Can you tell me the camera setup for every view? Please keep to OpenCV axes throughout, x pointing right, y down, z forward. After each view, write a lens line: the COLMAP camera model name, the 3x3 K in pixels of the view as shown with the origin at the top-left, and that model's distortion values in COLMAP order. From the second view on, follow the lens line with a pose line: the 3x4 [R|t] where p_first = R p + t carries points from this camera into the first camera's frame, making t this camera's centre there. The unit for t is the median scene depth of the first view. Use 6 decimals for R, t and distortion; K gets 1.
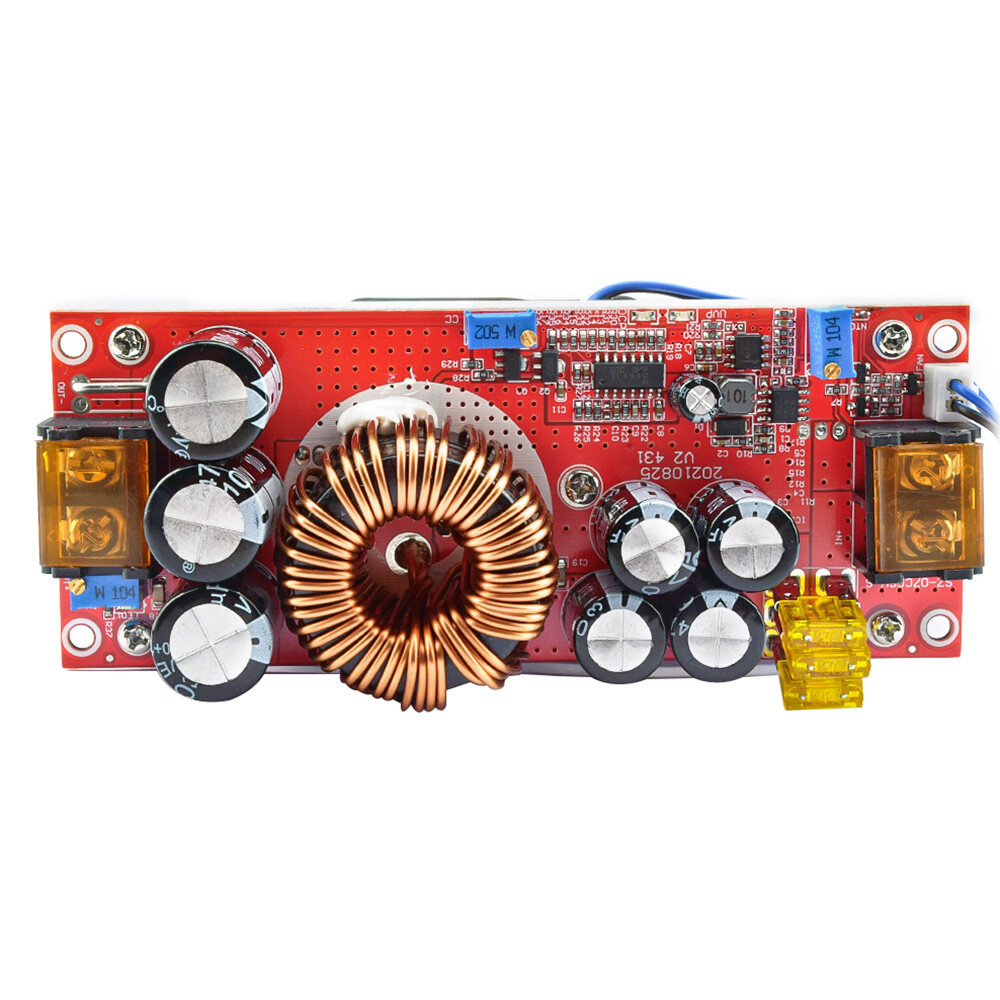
lens RADIAL K [[2840.7, 0, 497.5], [0, 2840.7, 499.0], [0, 0, 1]] dist [-0.027907, 0.000000]
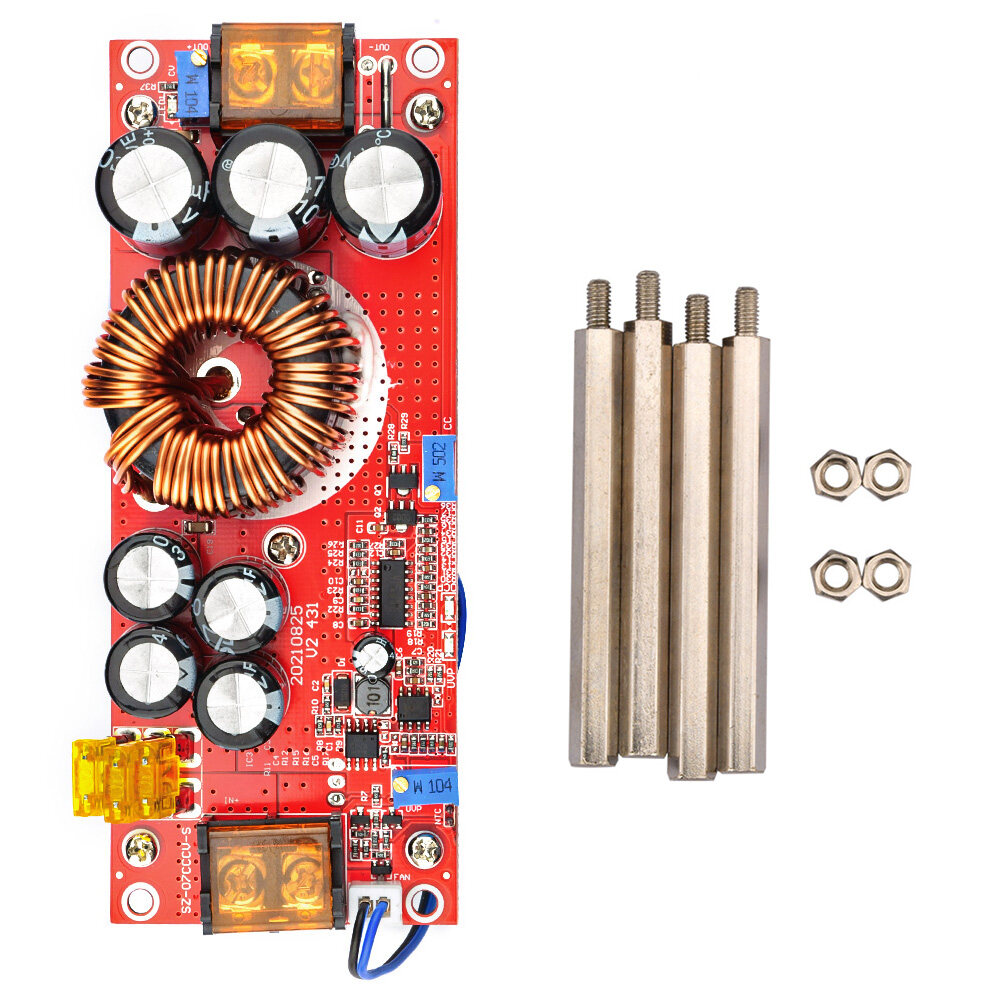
lens RADIAL K [[4123.3, 0, 499.1], [0, 4123.3, 501.3], [0, 0, 1]] dist [0.288694, 0.000000]
pose [[-0.002986, 0.999355, -0.035796, 0.066483], [-0.988882, -0.008273, -0.148472, 0.142074], [-0.148672, 0.034955, 0.988269, -0.496191]]
